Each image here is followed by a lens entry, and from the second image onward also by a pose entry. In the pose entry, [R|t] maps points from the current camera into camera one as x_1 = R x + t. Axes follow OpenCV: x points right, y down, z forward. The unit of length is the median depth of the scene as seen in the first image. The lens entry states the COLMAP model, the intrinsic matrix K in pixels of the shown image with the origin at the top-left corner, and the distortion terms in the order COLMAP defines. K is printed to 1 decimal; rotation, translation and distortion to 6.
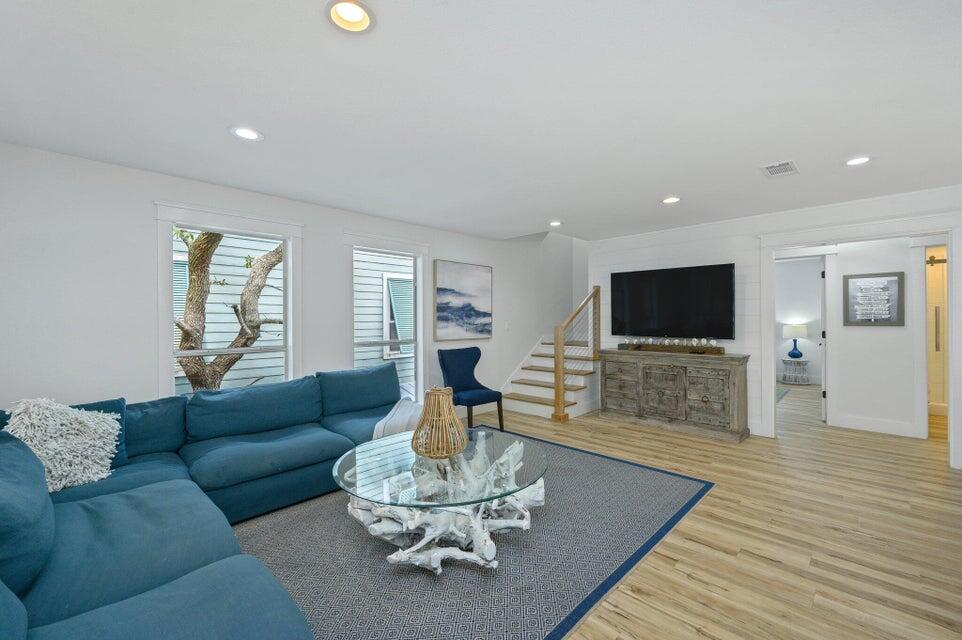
lens RADIAL K [[404.2, 0, 475.9], [0, 404.2, 318.9], [0, 0, 1]] dist [0.003661, 0.000013]
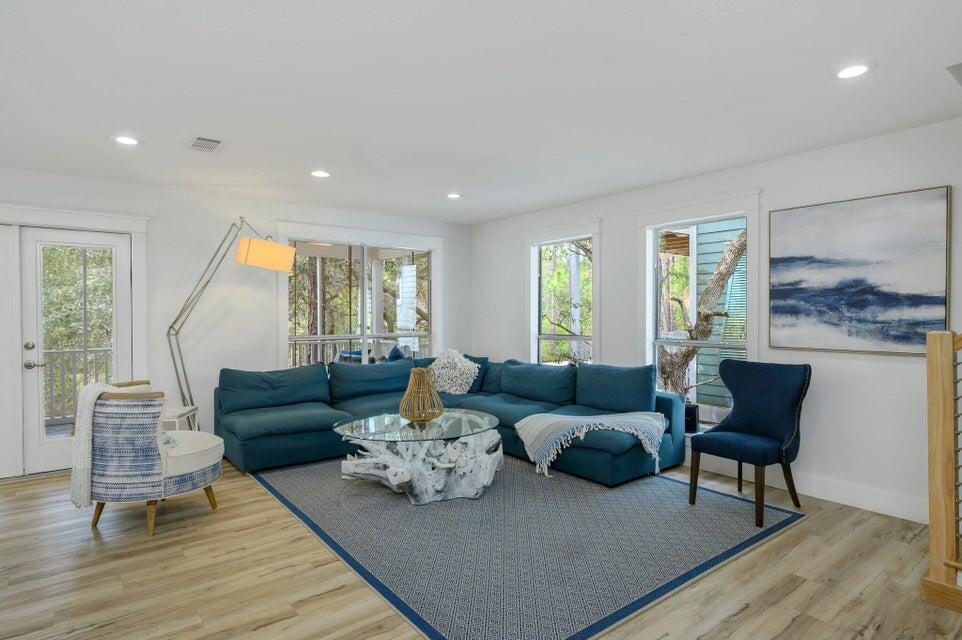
lens RADIAL K [[516.1, 0, 481.1], [0, 516.1, 317.7], [0, 0, 1]] dist [-0.001954, 0.000432]
pose [[-0.126658, 0.014447, -0.991841, 0.705639], [0.007586, 0.999879, 0.013595, -0.003509], [0.991917, -0.005802, -0.126753, 0.661144]]
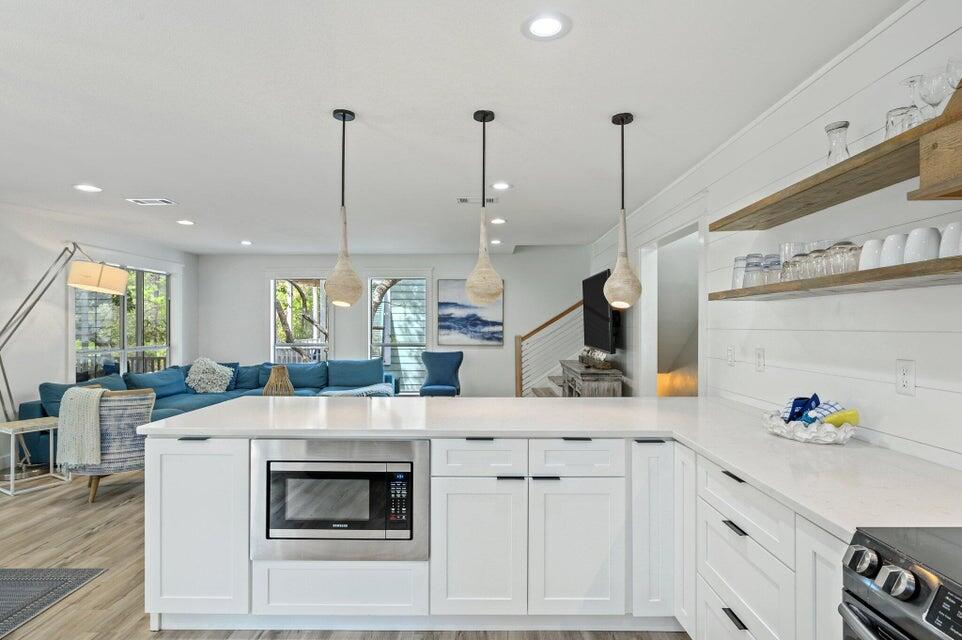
lens RADIAL K [[509.8, 0, 482.5], [0, 509.8, 322.6], [0, 0, 1]] dist [-0.000565, -0.000385]
pose [[0.678809, 0.001433, -0.734314, 1.128037], [-0.000323, 0.999999, 0.001653, -0.017631], [0.734315, -0.000885, 0.678808, 0.035663]]
